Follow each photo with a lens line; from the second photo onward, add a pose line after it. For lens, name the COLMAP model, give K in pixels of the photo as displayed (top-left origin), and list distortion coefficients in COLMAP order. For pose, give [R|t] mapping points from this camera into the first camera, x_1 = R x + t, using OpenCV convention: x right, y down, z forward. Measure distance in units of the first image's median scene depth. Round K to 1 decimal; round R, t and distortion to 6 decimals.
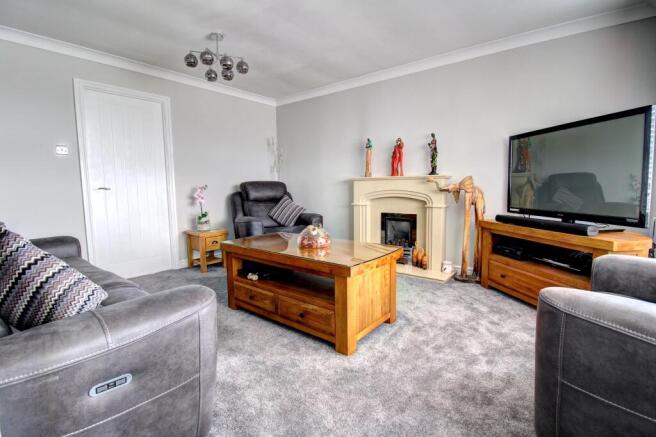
lens RADIAL K [[310.1, 0, 331.6], [0, 310.1, 216.2], [0, 0, 1]] dist [-0.002730, -0.000632]
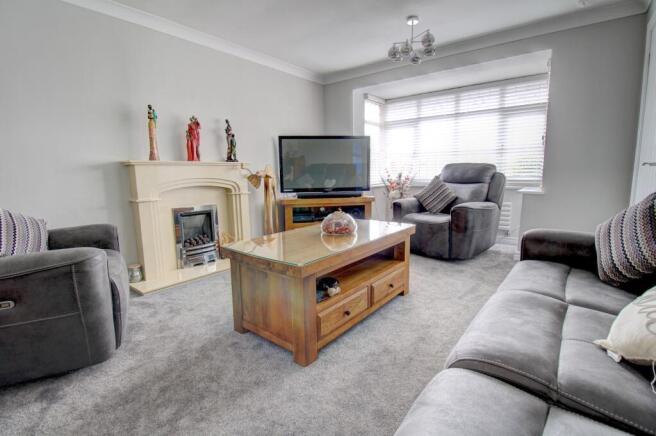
lens RADIAL K [[310.1, 0, 331.6], [0, 310.1, 215.7], [0, 0, 1]] dist [-0.002730, -0.000632]
pose [[0.017795, -0.126793, 0.991770, -0.662073], [0.105787, 0.986598, 0.124234, -0.052231], [-0.994230, 0.102706, 0.030969, 0.655656]]
